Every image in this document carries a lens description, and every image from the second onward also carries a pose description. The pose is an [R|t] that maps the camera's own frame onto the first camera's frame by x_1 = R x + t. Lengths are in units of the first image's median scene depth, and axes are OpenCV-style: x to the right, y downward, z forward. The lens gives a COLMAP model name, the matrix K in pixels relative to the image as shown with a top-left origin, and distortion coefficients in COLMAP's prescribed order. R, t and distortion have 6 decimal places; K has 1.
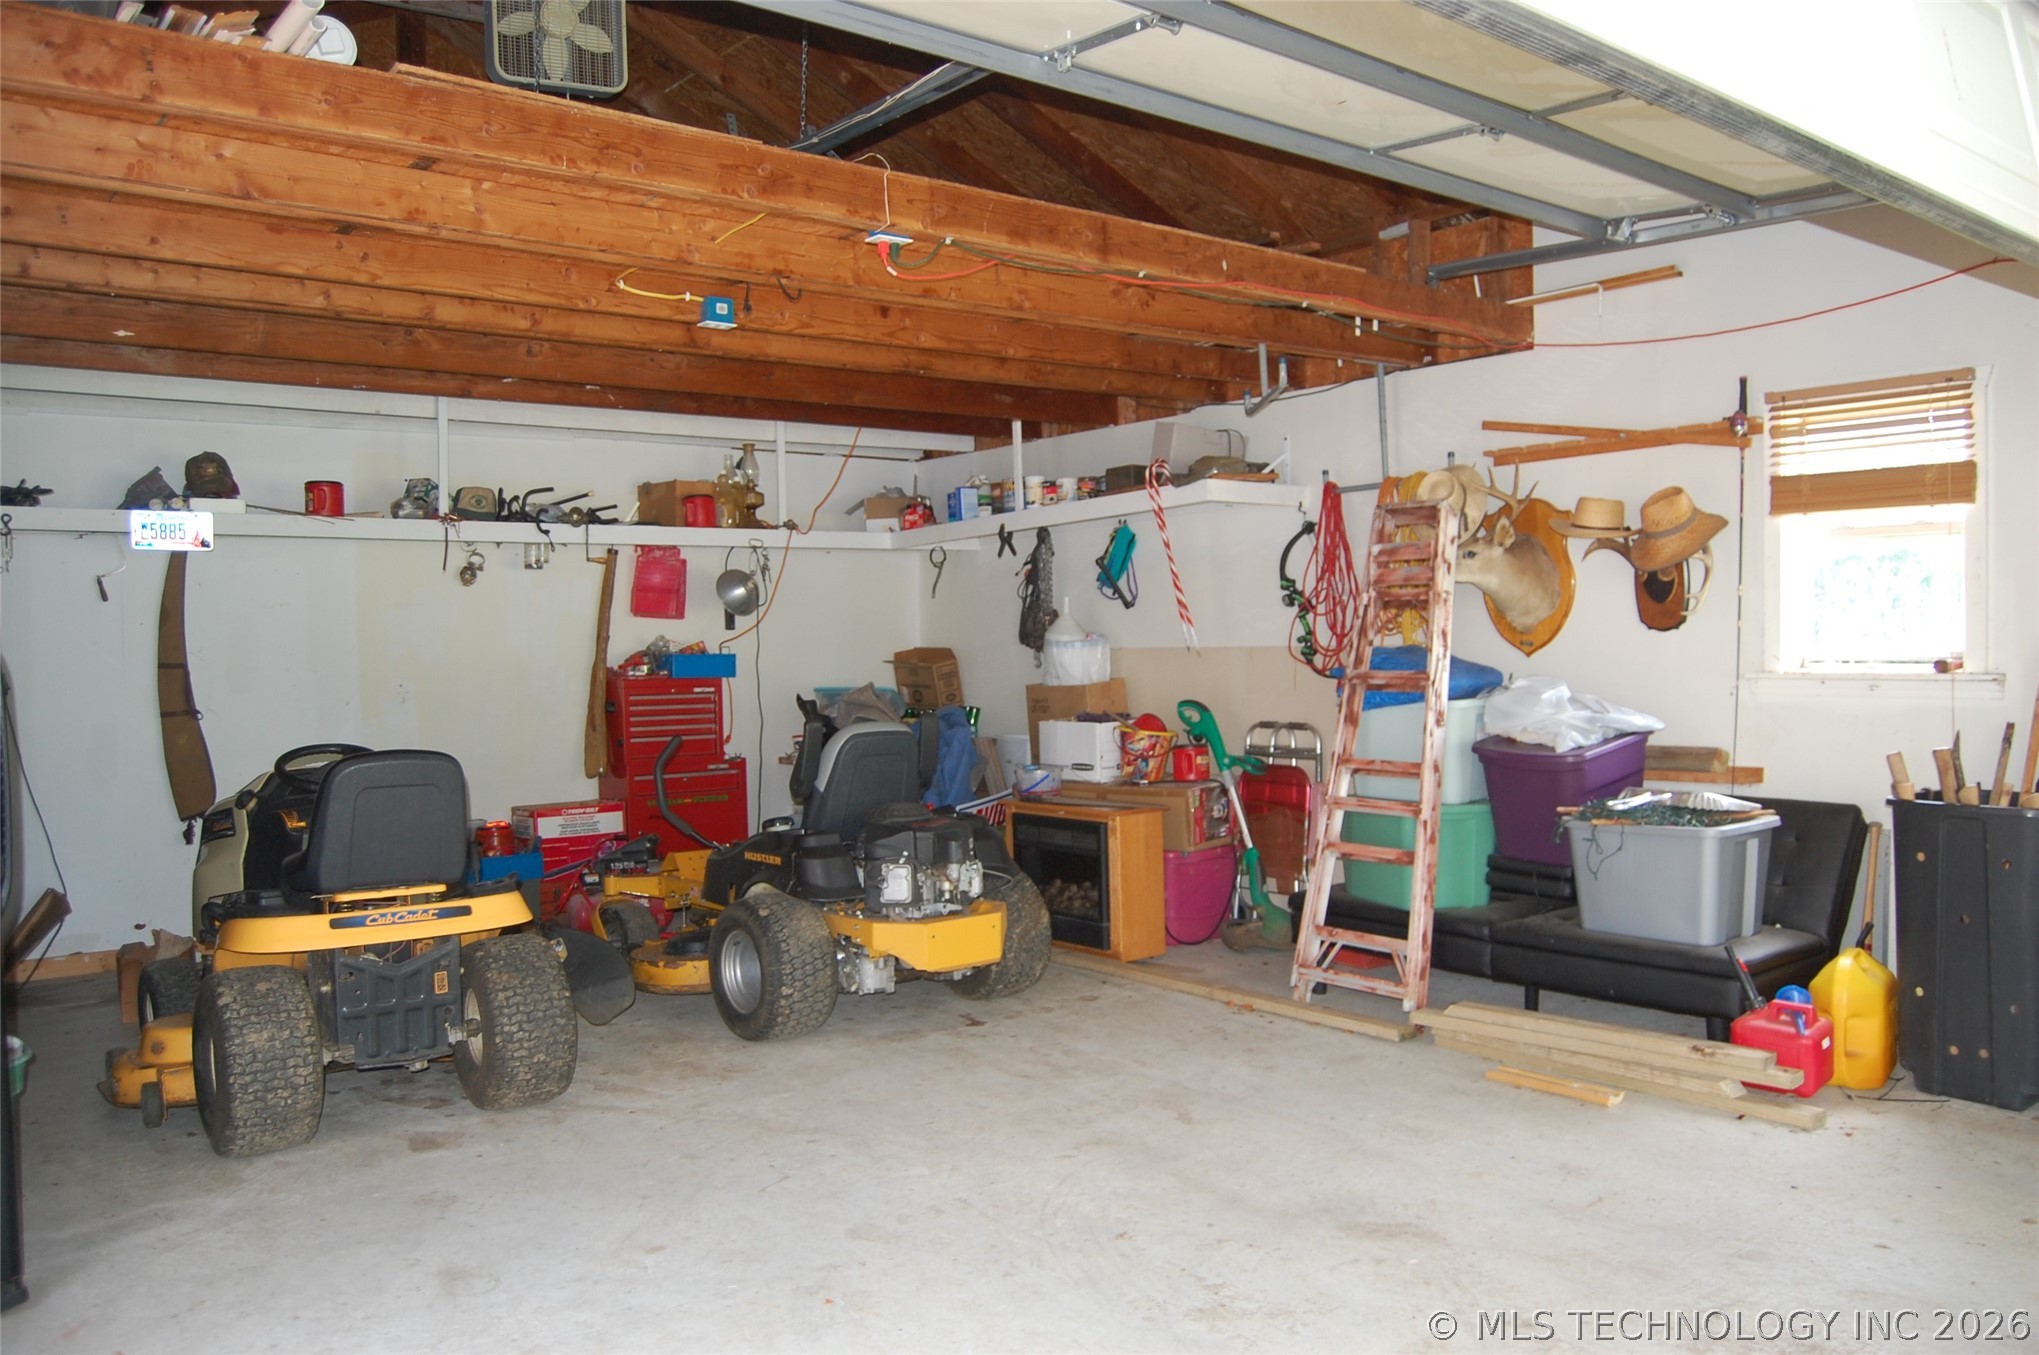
lens RADIAL K [[1578.1, 0, 1065.8], [0, 1578.1, 682.1], [0, 0, 1]] dist [-0.099552, 0.042655]
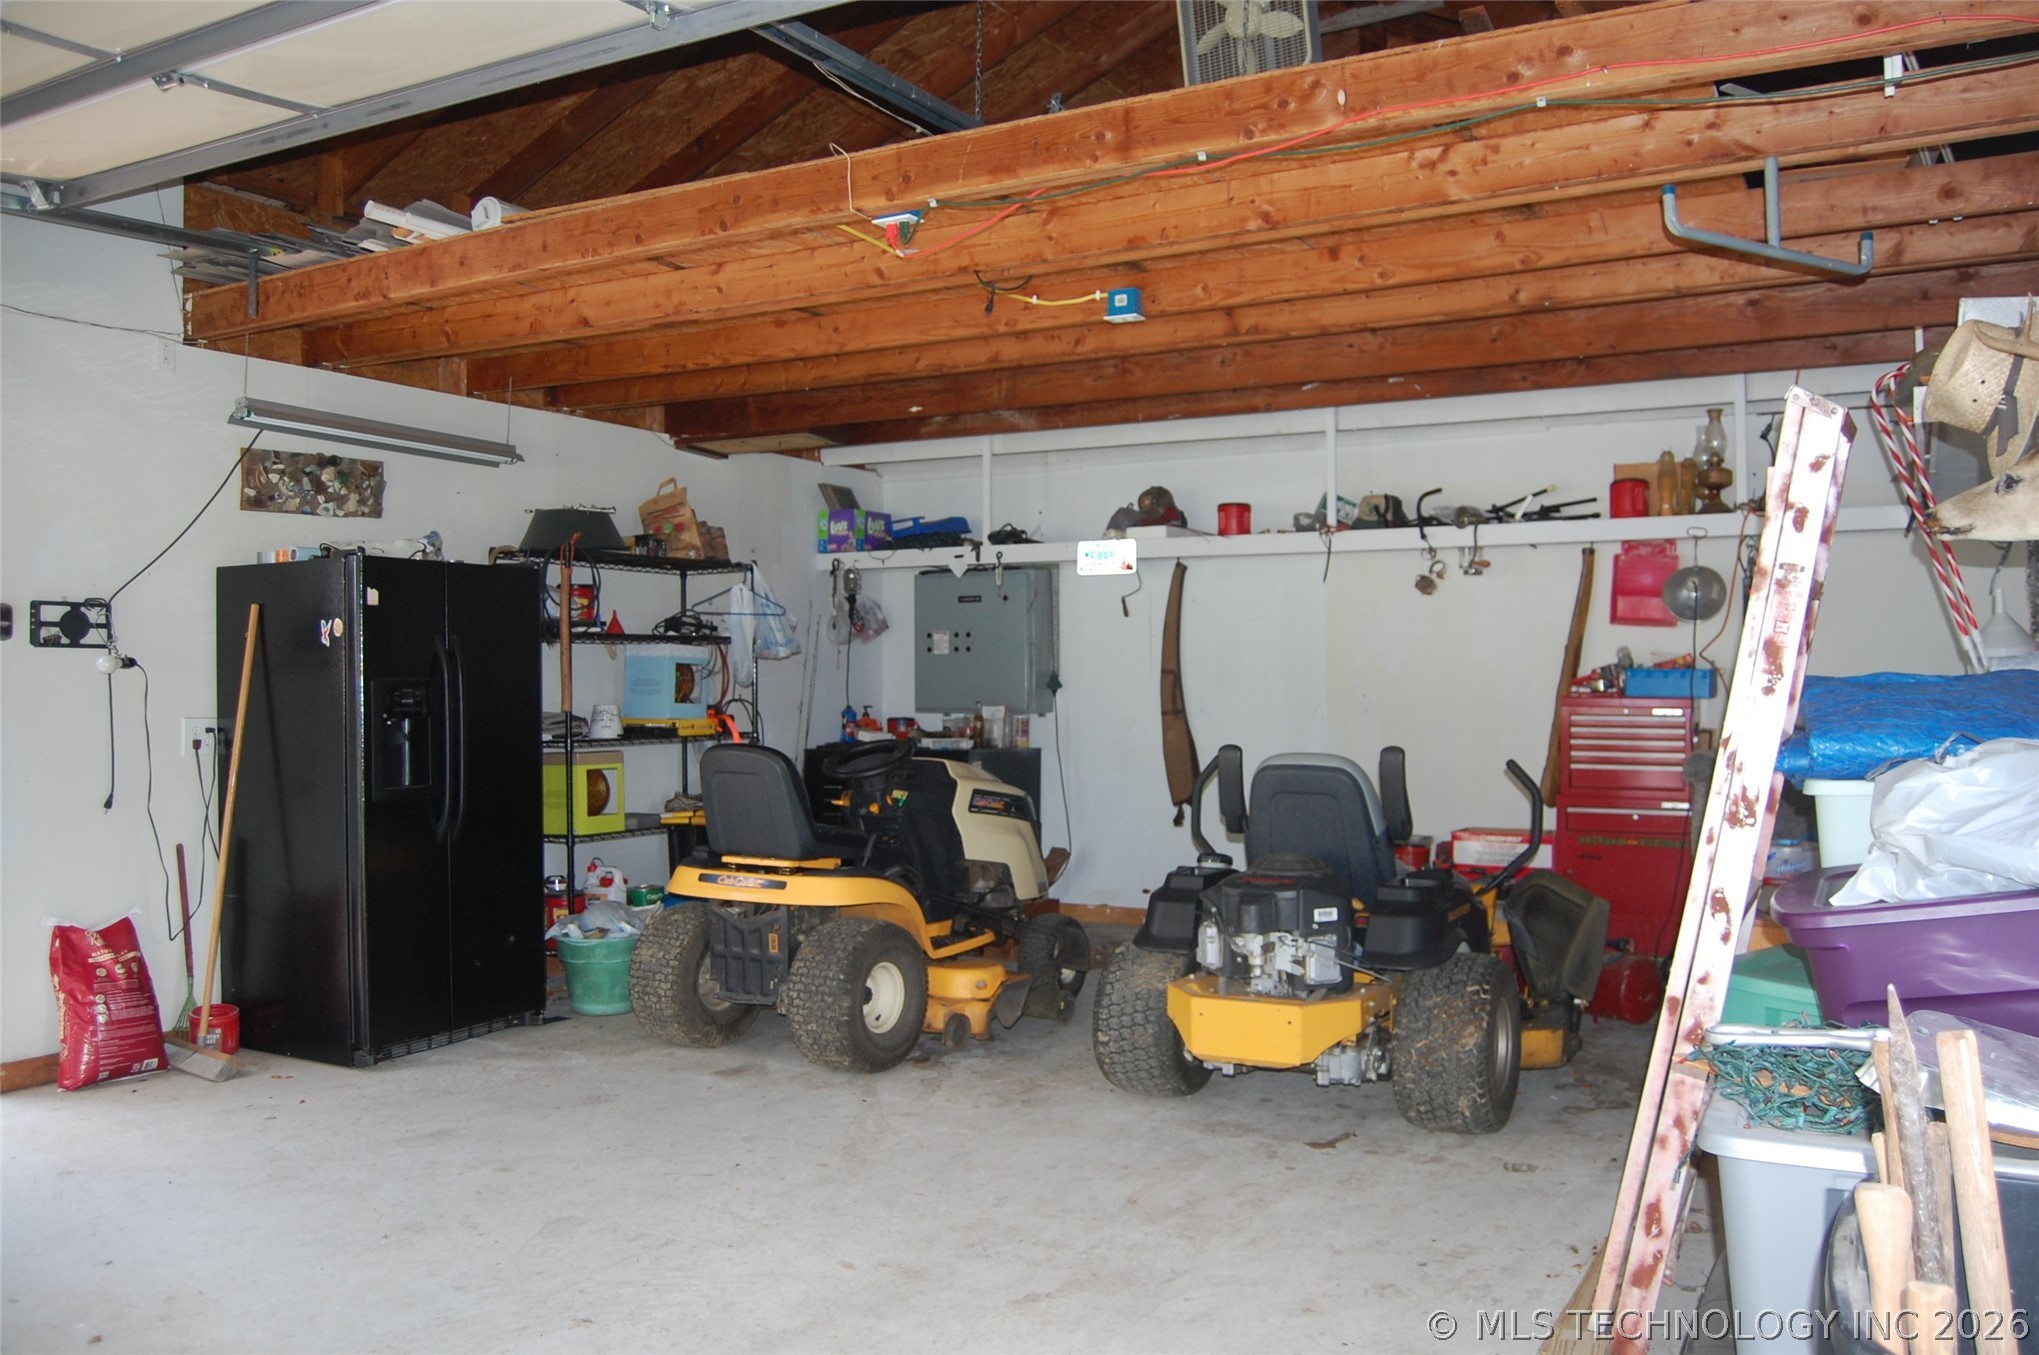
lens RADIAL K [[1578.1, 0, 1065.8], [0, 1578.1, 682.1], [0, 0, 1]] dist [-0.099552, 0.042655]
pose [[0.383227, 0.021702, -0.923399, 0.644355], [-0.025156, 0.999598, 0.013052, -0.021347], [0.923312, 0.018227, 0.383619, 0.614032]]
